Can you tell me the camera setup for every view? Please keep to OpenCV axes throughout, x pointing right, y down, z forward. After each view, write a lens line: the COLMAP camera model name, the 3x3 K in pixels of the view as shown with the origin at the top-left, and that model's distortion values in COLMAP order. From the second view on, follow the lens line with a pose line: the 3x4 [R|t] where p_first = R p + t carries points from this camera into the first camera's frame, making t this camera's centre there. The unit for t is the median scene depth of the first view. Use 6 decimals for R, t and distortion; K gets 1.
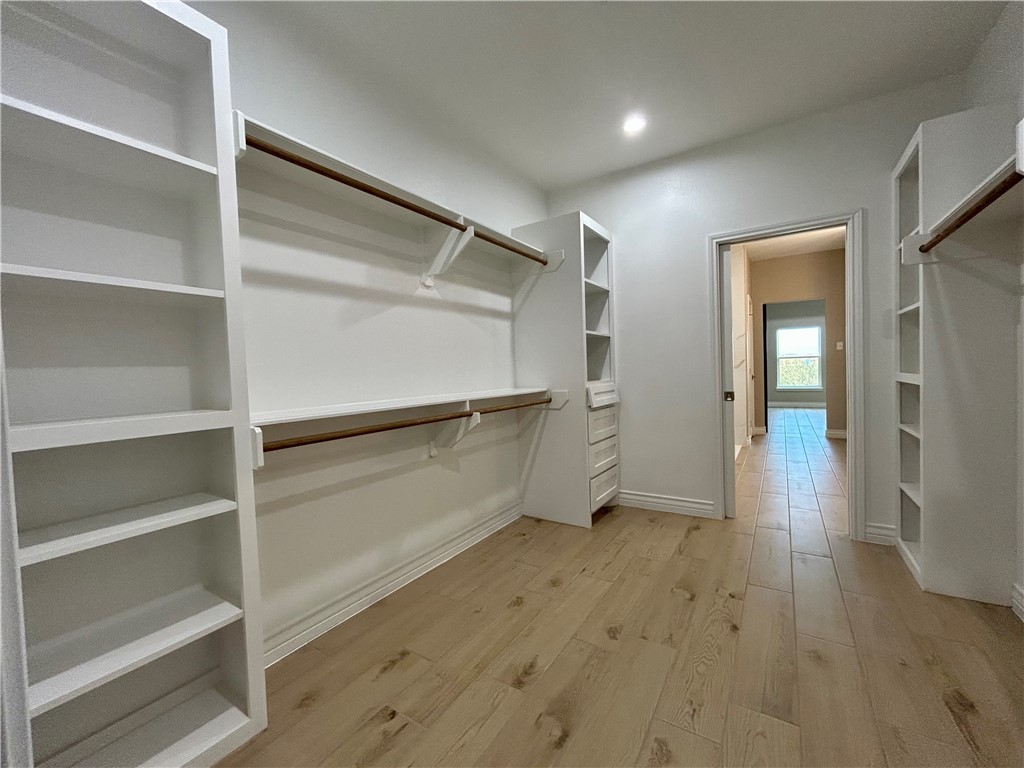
lens RADIAL K [[413.9, 0, 510.7], [0, 413.9, 383.3], [0, 0, 1]] dist [-0.002168, 0.000519]
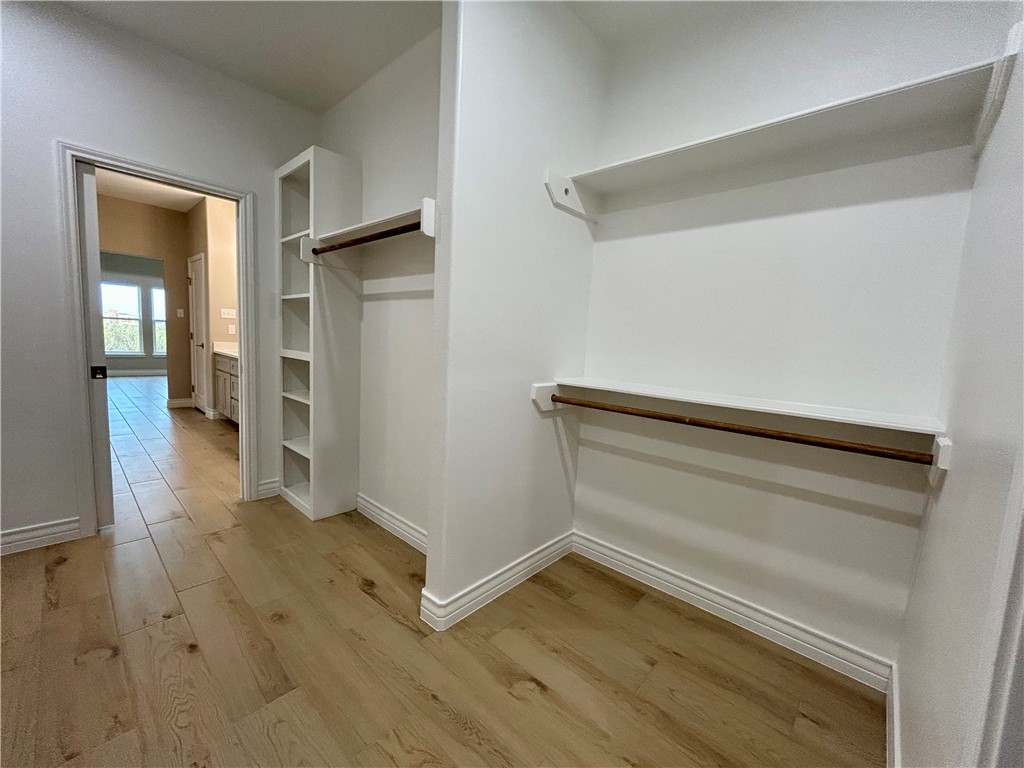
lens RADIAL K [[413.9, 0, 510.7], [0, 413.9, 383.3], [0, 0, 1]] dist [-0.002168, 0.000519]
pose [[0.162137, -0.062031, 0.984817, -0.119660], [-0.025419, 0.997428, 0.067010, -0.023319], [-0.986441, -0.035897, 0.160144, 0.165407]]
